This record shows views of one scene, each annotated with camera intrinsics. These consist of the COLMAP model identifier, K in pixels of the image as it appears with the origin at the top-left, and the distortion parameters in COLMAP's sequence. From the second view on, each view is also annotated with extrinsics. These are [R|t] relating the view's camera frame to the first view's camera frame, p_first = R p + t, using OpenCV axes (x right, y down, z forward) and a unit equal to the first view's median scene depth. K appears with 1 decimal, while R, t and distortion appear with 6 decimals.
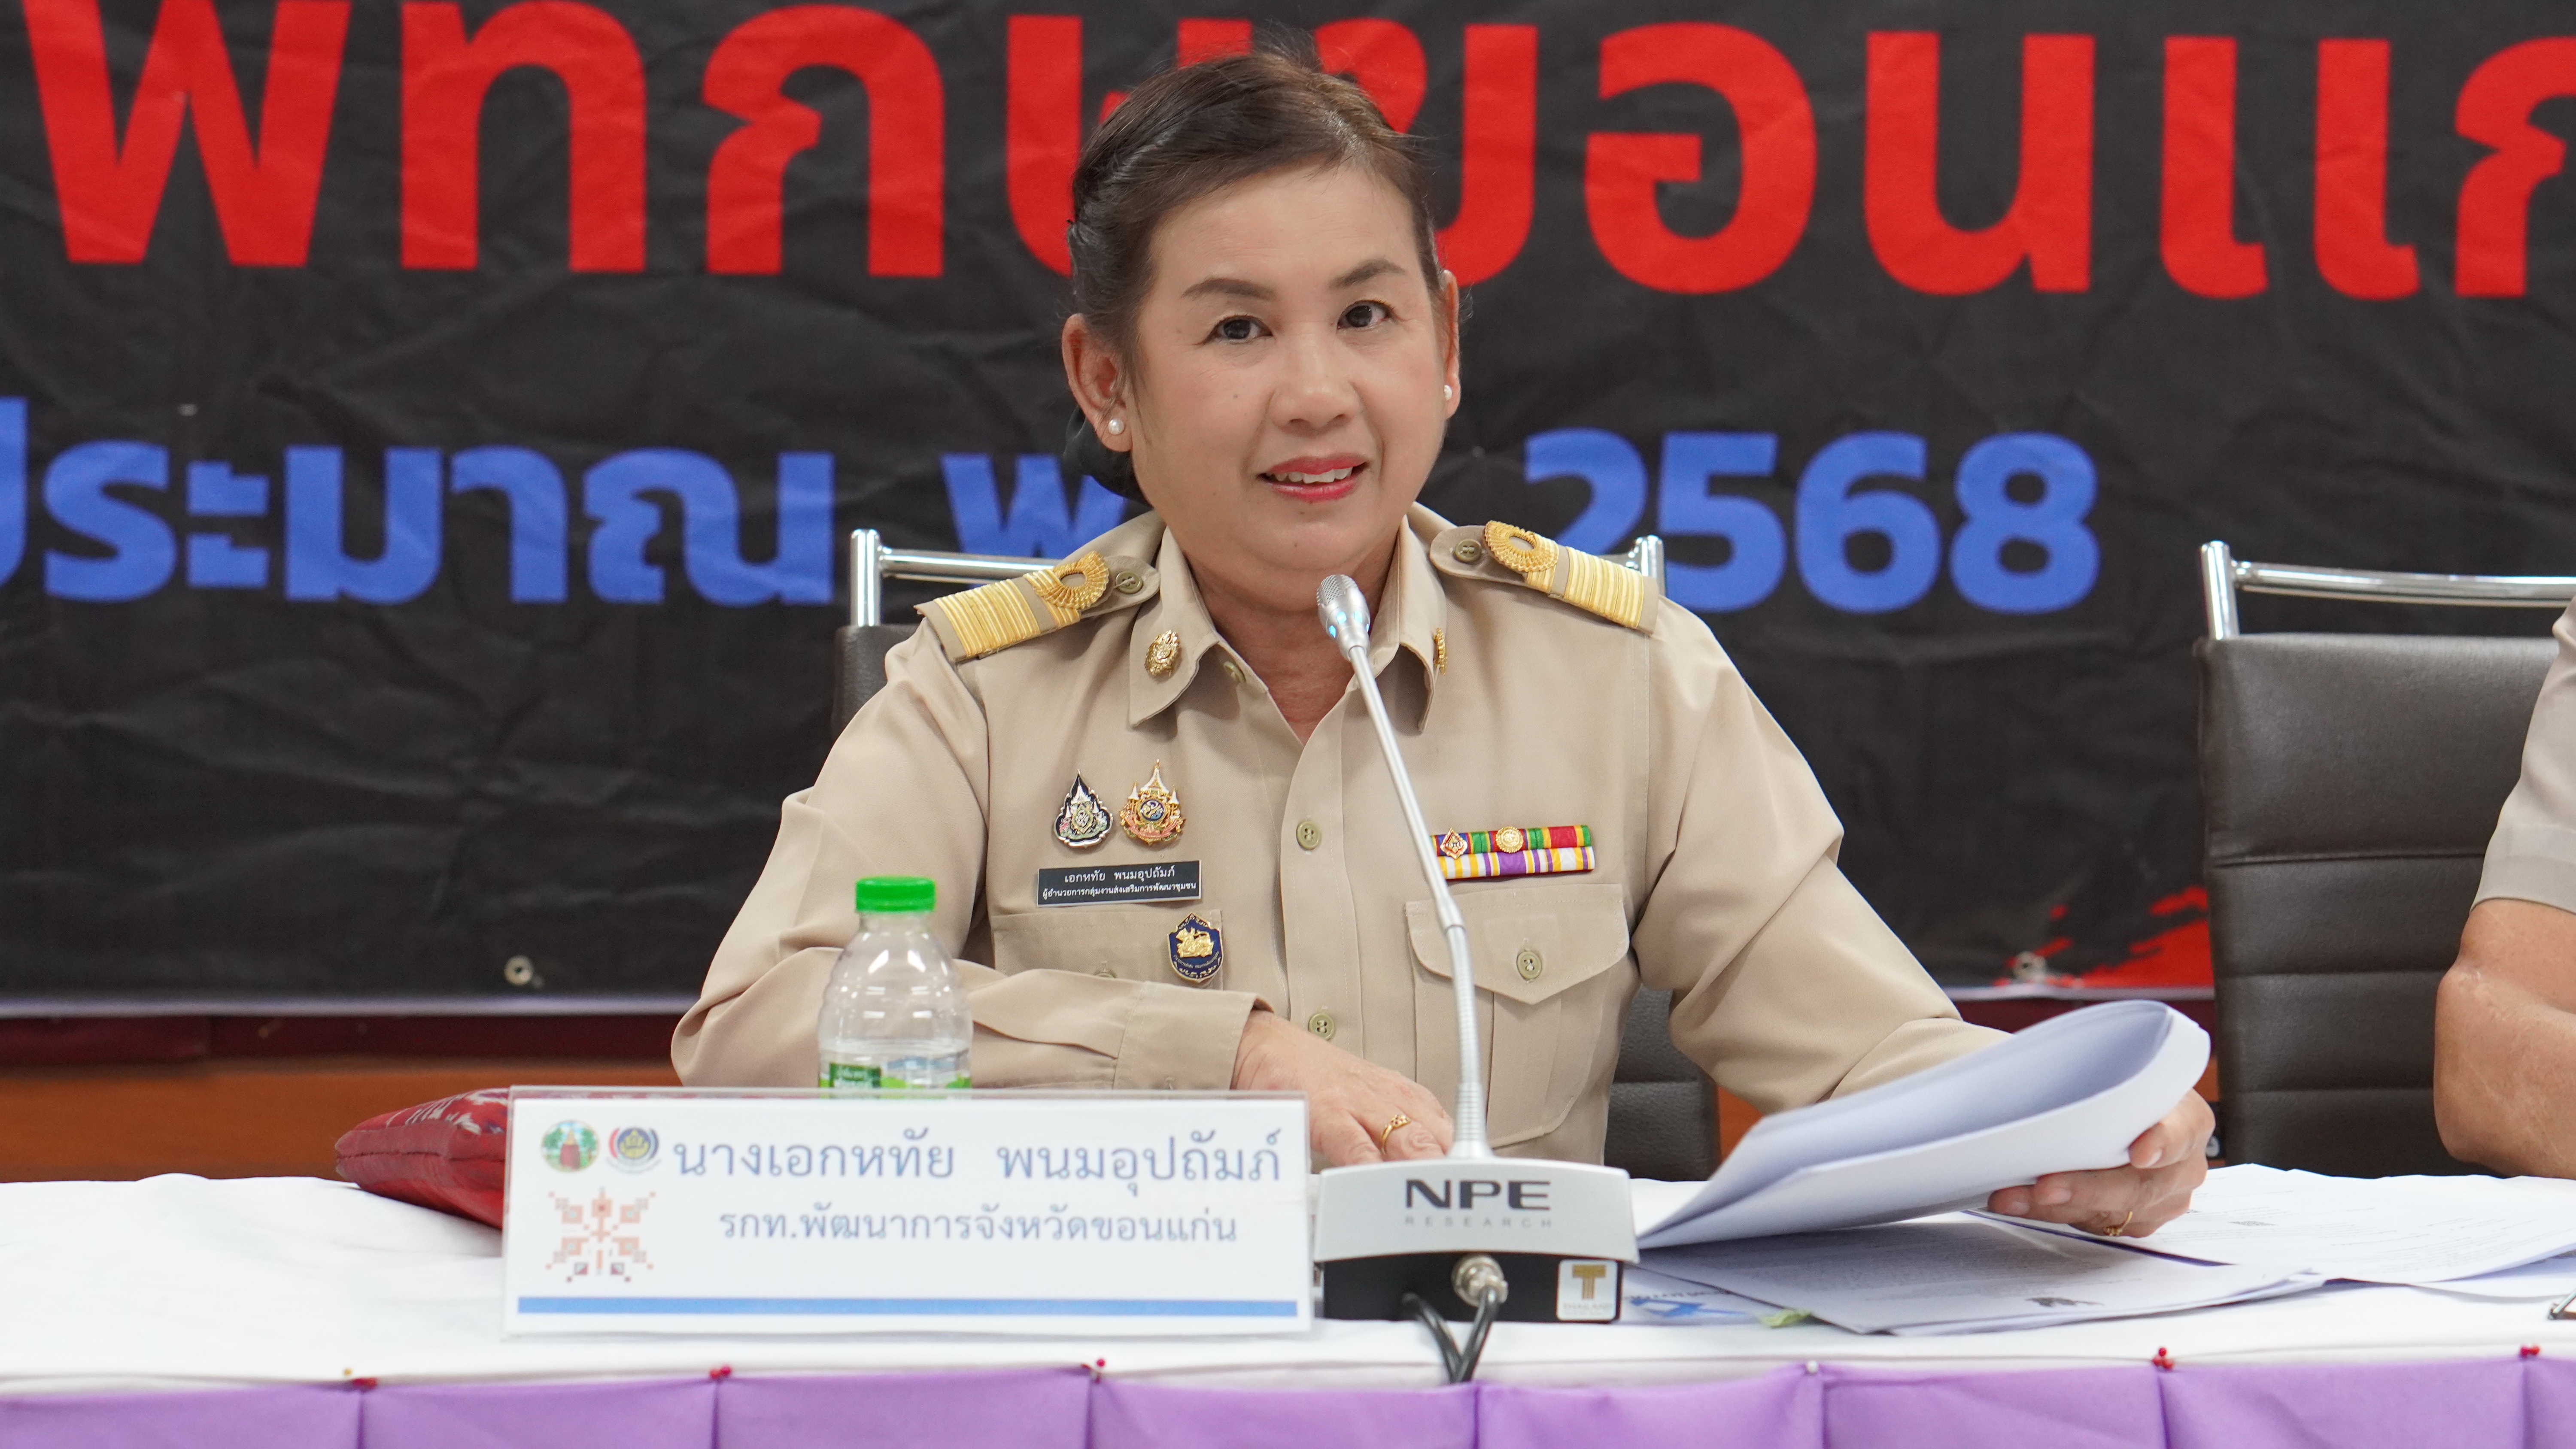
lens RADIAL K [[5404.3, 0, 1288.0], [0, 5404.3, 724.5], [0, 0, 1]] dist [0.157864, -0.054663]
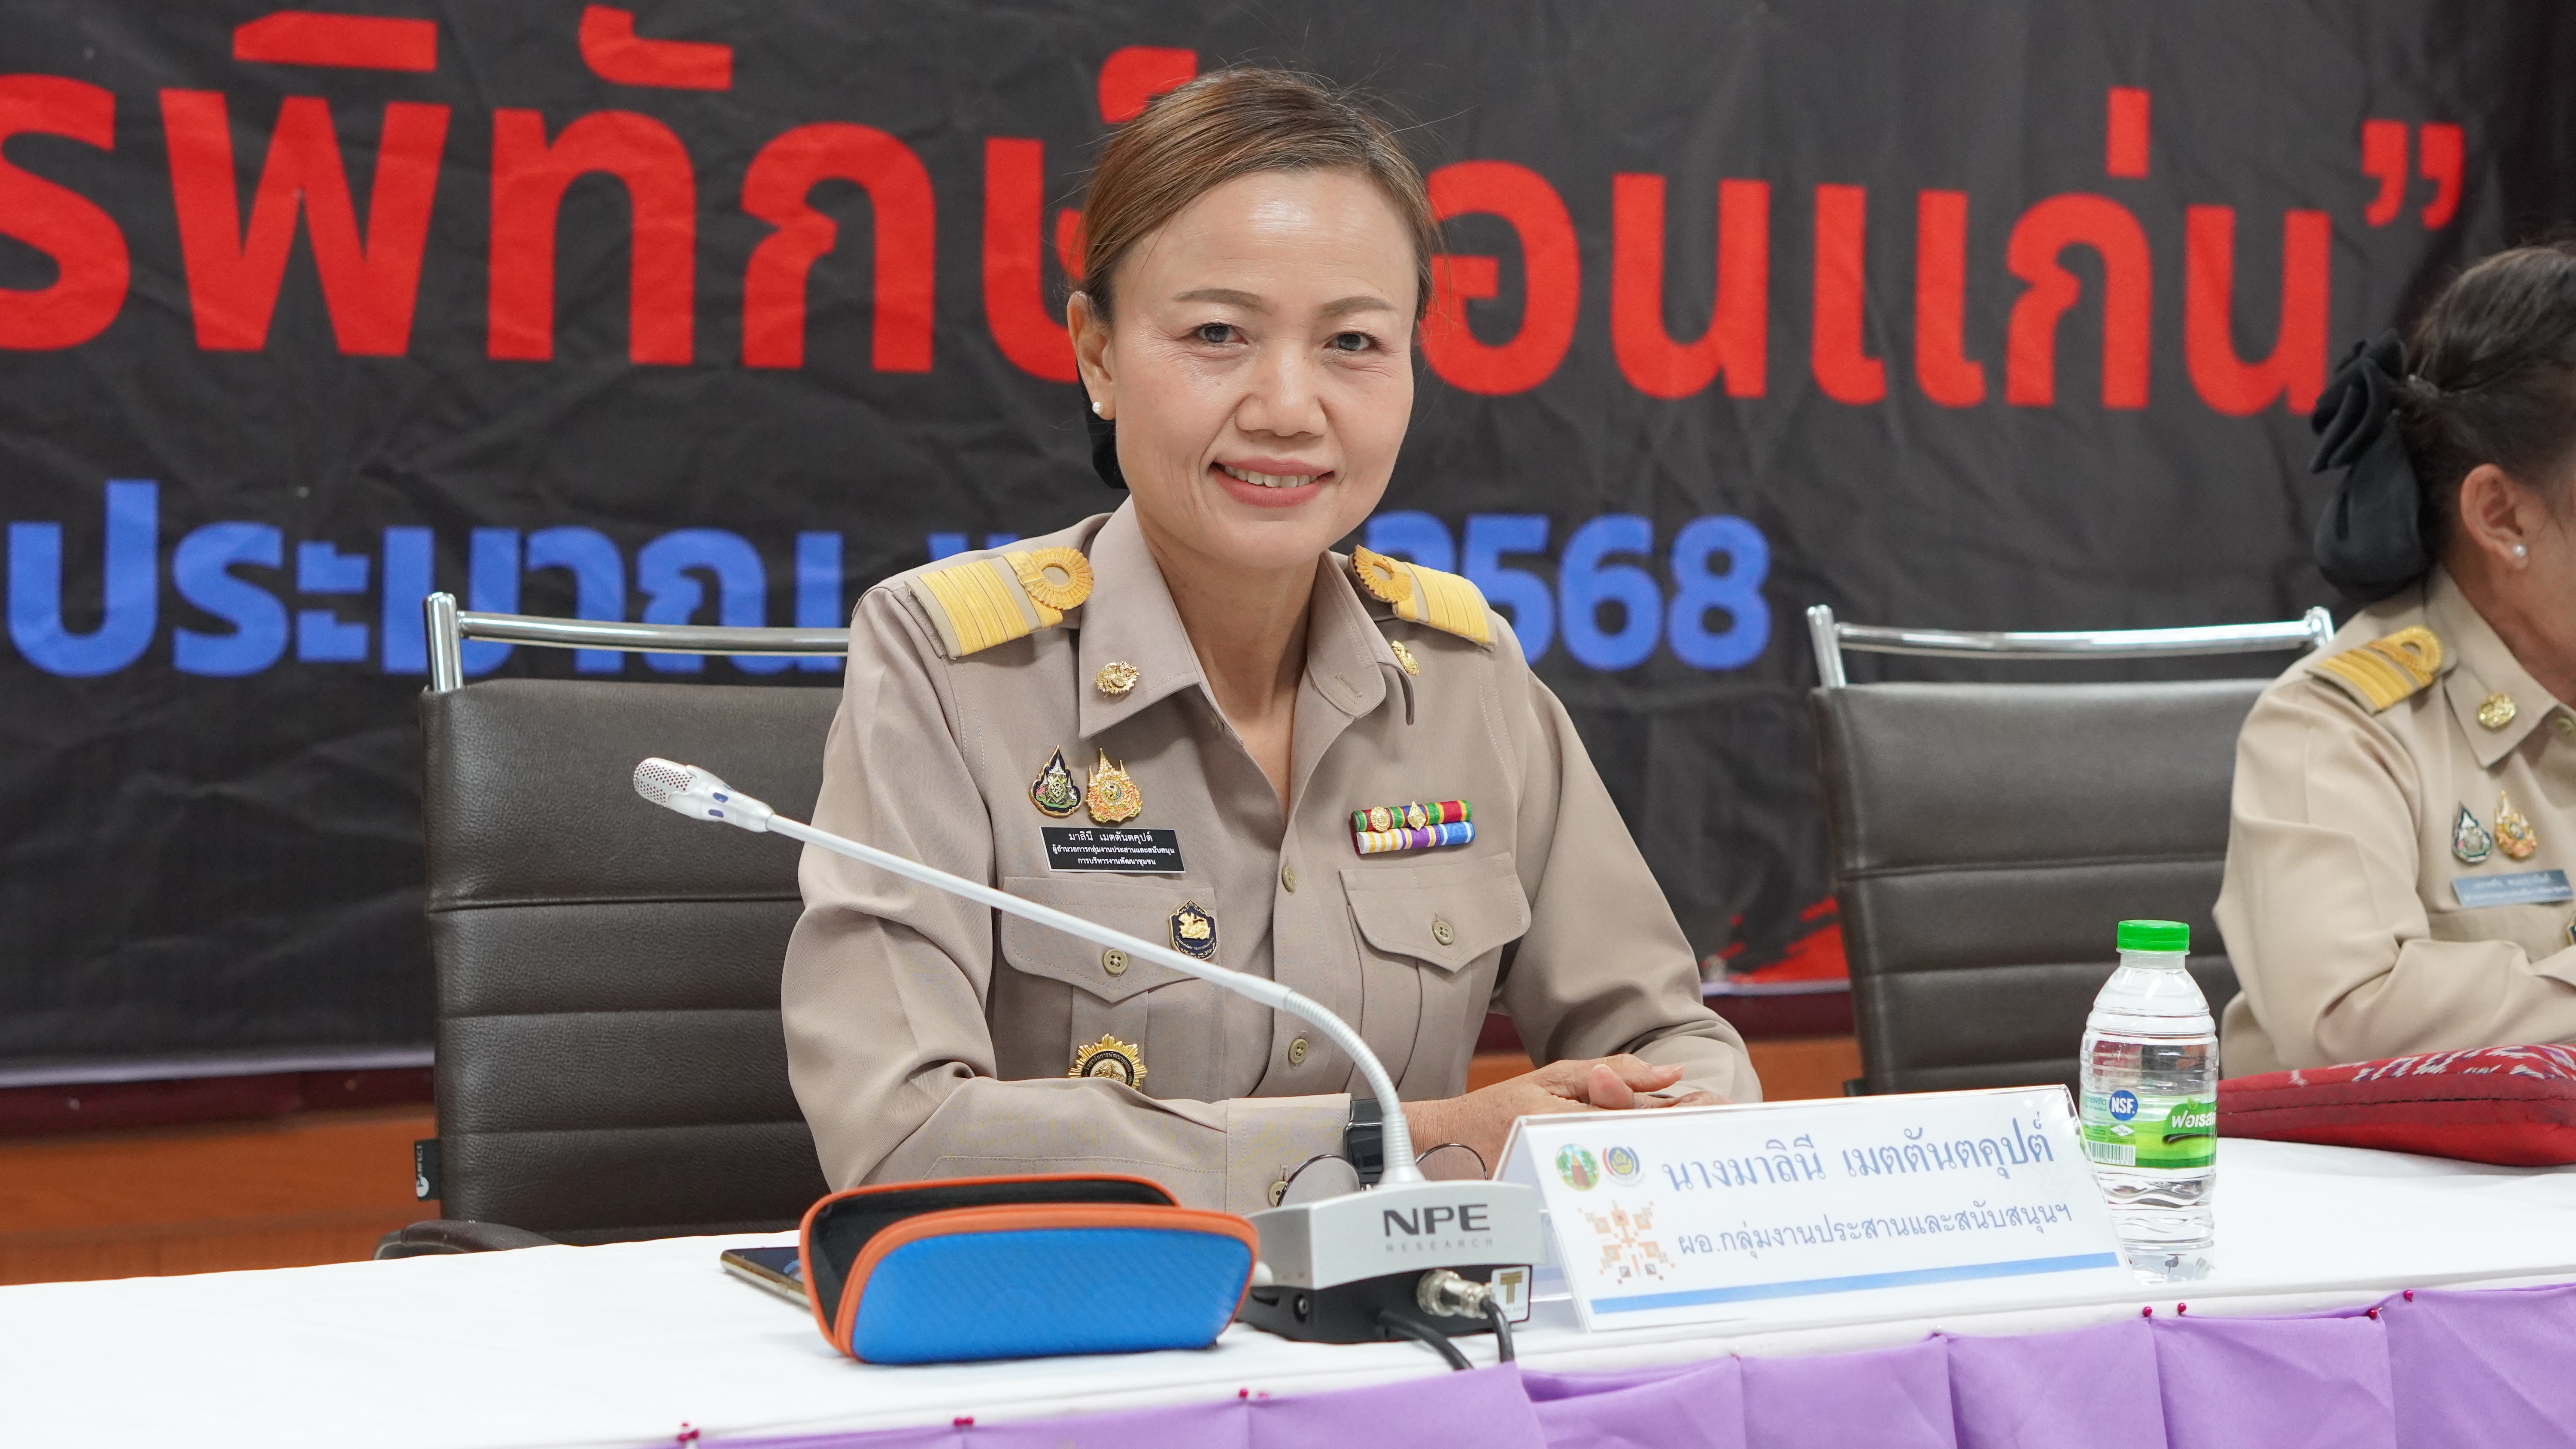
lens RADIAL K [[5404.3, 0, 1288.0], [0, 5404.3, 724.5], [0, 0, 1]] dist [0.157864, -0.054663]
pose [[0.900656, -0.013626, 0.434319, -0.464503], [0.014355, 0.999896, 0.001602, -0.011556], [-0.434295, 0.004792, 0.900758, -0.021767]]
